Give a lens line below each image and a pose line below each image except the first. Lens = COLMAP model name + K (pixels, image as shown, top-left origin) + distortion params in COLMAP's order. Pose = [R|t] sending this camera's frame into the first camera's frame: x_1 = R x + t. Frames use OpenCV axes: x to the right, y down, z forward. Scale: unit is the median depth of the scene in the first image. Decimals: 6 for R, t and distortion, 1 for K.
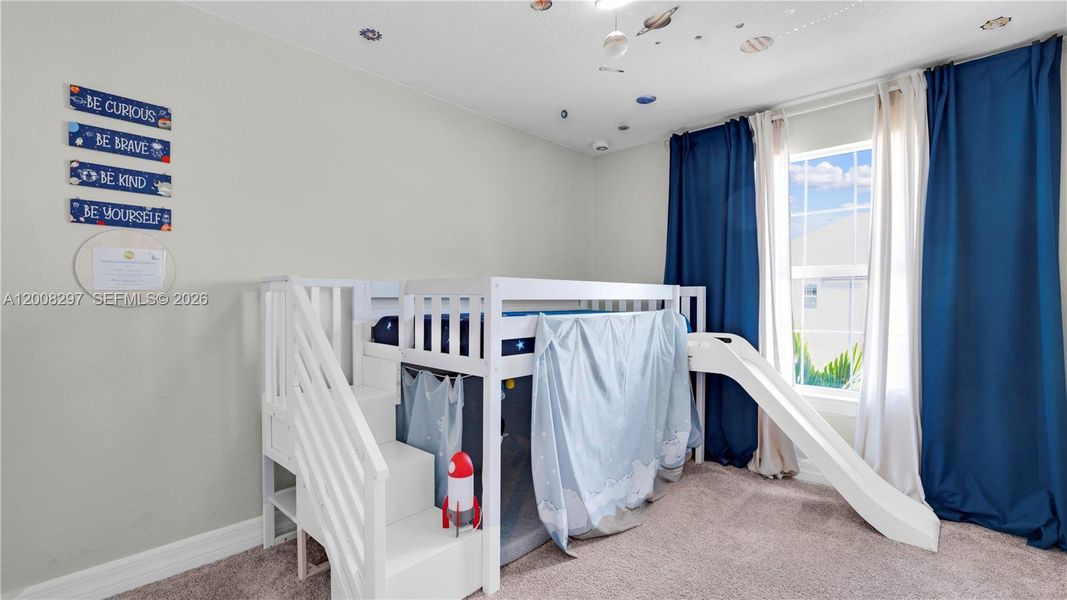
lens RADIAL K [[471.5, 0, 529.1], [0, 471.5, 305.1], [0, 0, 1]] dist [-0.003121, -0.000183]
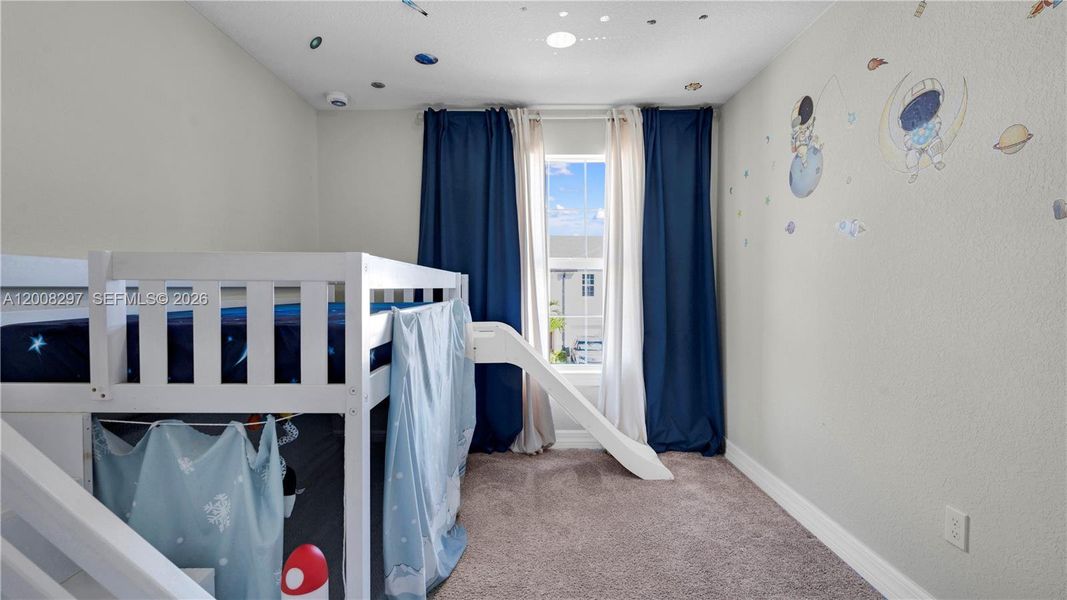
lens RADIAL K [[464.9, 0, 533.5], [0, 464.9, 300.0], [0, 0, 1]] dist [-0.003744, -0.000224]
pose [[0.717107, -0.022739, 0.696592, -0.290701], [0.015335, 0.999740, 0.016849, -0.002702], [-0.696794, -0.001400, 0.717270, 0.327285]]
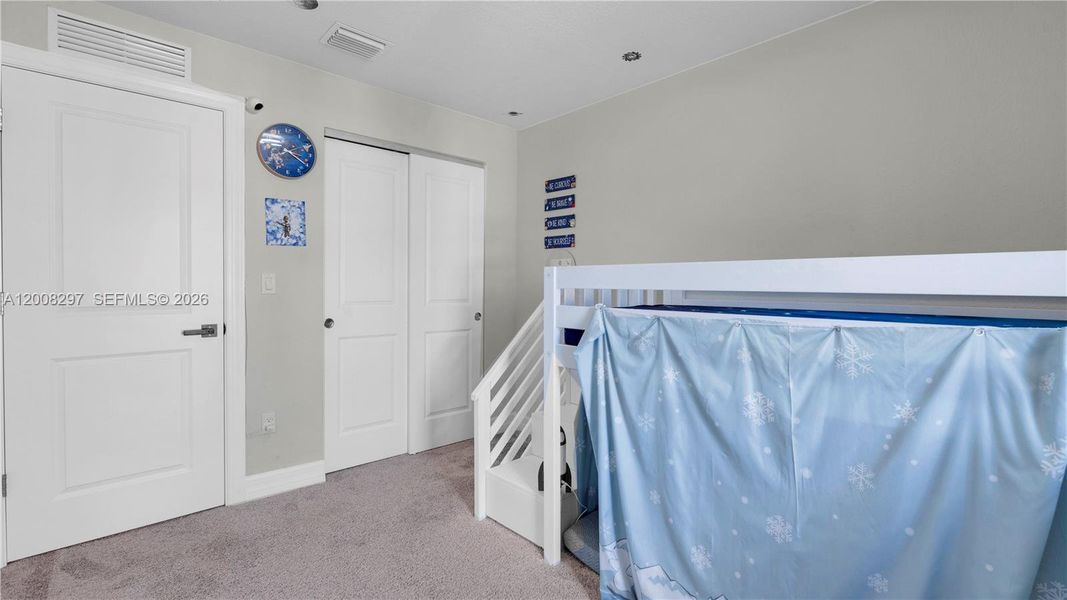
lens RADIAL K [[466.5, 0, 509.2], [0, 466.5, 286.4], [0, 0, 1]] dist [-0.011840, -0.000404]
pose [[-0.113328, -0.000581, -0.993557, 0.836764], [-0.028534, 0.999589, 0.002671, -0.012123], [0.993148, 0.028652, -0.113298, 0.866725]]
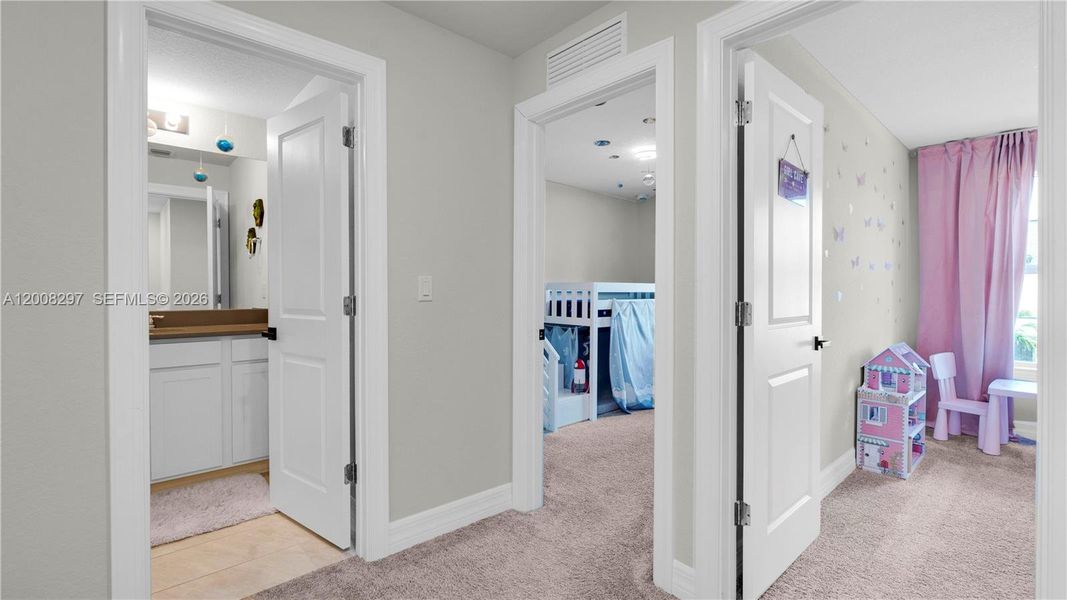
lens RADIAL K [[466.5, 0, 509.2], [0, 466.5, 286.4], [0, 0, 1]] dist [-0.011840, -0.000404]
pose [[0.991173, -0.002813, -0.132546, -0.156527], [0.000071, 0.999786, -0.020683, 0.005238], [0.132576, 0.020491, 0.990961, -1.111963]]
